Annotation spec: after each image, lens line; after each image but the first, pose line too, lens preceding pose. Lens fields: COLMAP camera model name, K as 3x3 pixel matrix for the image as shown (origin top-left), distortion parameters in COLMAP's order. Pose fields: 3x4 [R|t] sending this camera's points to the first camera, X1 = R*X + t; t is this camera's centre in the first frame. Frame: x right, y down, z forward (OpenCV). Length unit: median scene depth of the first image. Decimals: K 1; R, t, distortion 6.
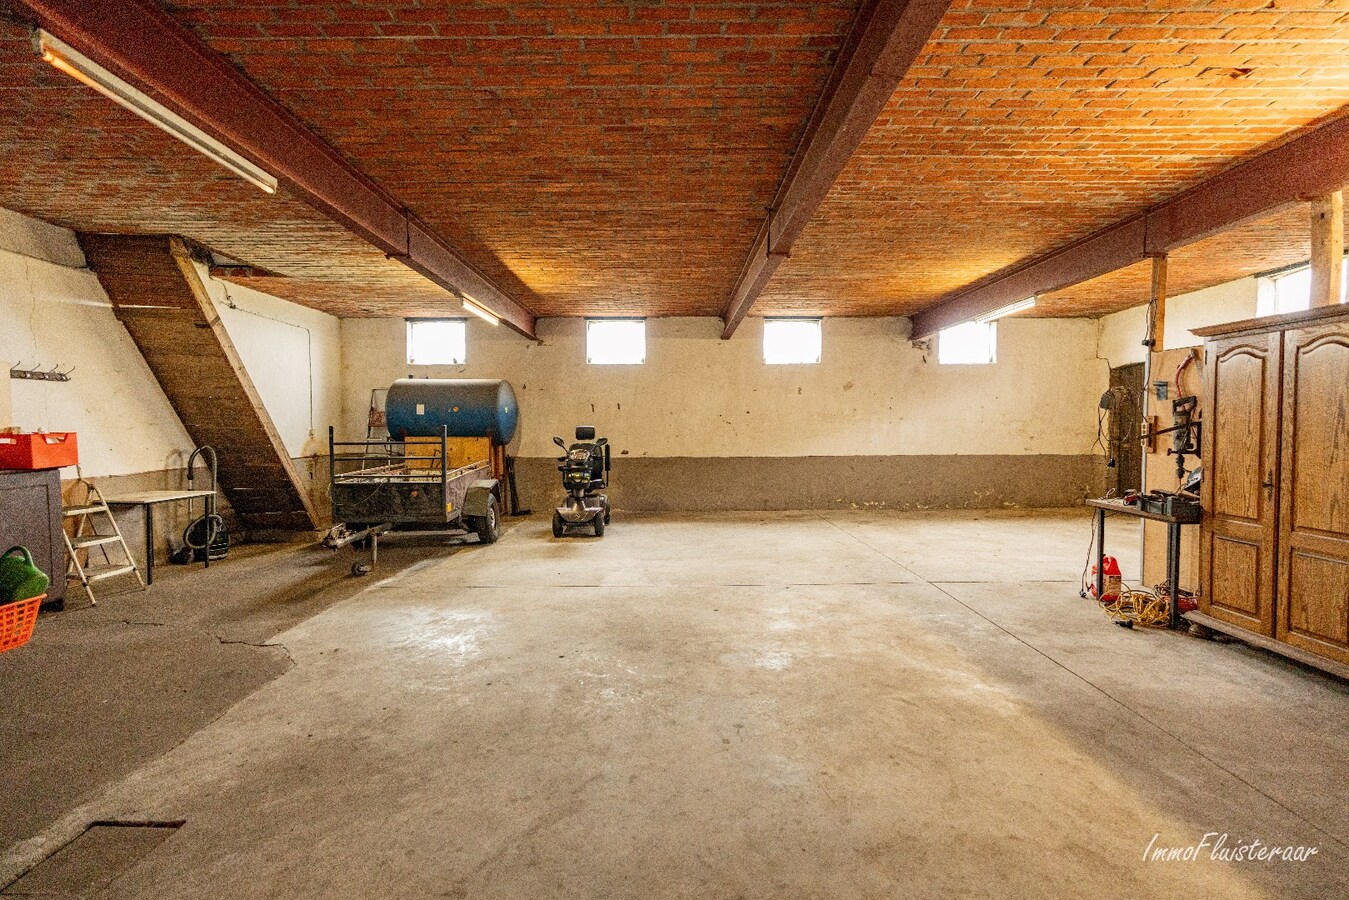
lens RADIAL K [[633.2, 0, 674.5], [0, 633.2, 450.0], [0, 0, 1]] dist [-0.020388, 0.009879]
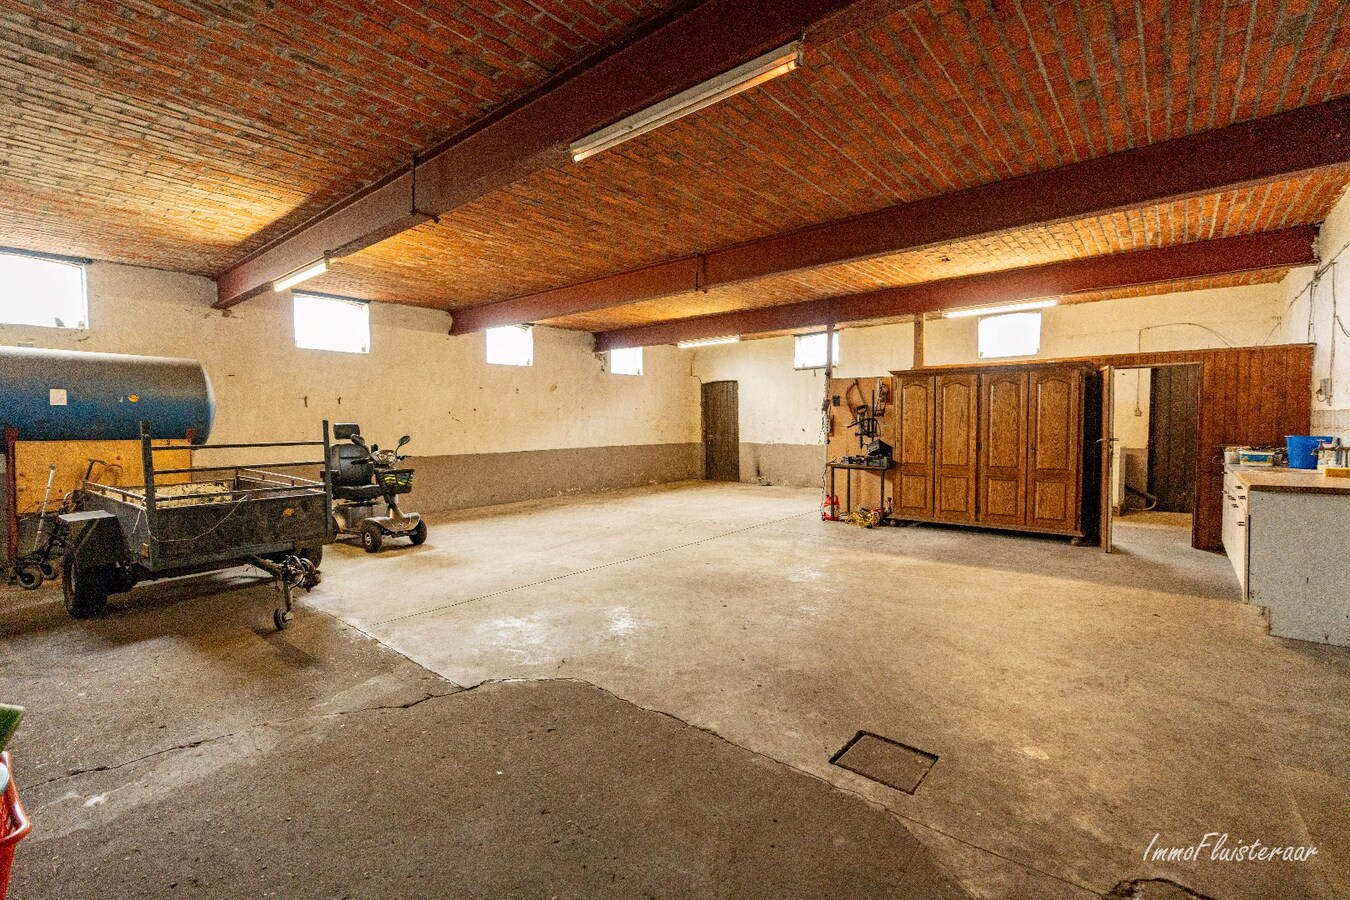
lens RADIAL K [[633.6, 0, 675.0], [0, 633.6, 450.0], [0, 0, 1]] dist [-0.020388, 0.009879]
pose [[0.622481, -0.033921, 0.781899, -0.894386], [0.034825, 0.999271, 0.015626, 0.000539], [-0.781860, 0.017503, 0.623209, 0.225435]]
